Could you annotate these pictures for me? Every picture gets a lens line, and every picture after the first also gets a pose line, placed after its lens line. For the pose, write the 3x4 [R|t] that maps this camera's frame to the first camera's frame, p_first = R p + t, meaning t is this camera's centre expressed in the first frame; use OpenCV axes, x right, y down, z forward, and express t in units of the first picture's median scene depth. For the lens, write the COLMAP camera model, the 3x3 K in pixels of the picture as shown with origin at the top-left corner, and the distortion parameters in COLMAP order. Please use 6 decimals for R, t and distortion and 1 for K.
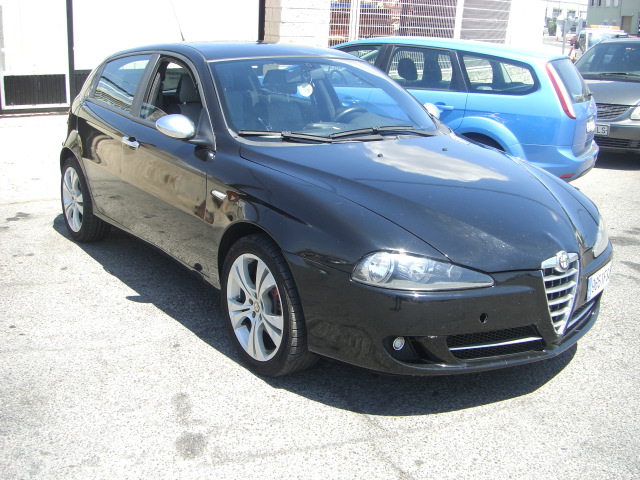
lens RADIAL K [[706.1, 0, 318.3], [0, 706.1, 238.6], [0, 0, 1]] dist [-0.127122, 0.000000]
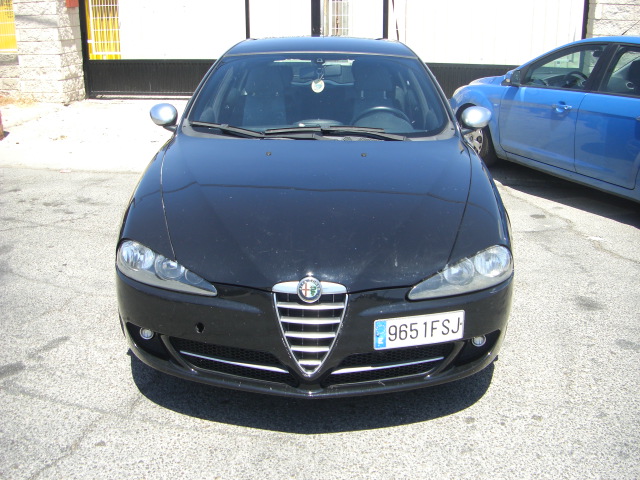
lens RADIAL K [[706.1, 0, 318.5], [0, 706.1, 241.9], [0, 0, 1]] dist [-0.127122, 0.000000]
pose [[0.803624, 0.161616, -0.572773, 0.847750], [-0.156039, 0.985971, 0.059275, -0.078595], [0.574317, 0.041740, 0.817568, 0.295999]]
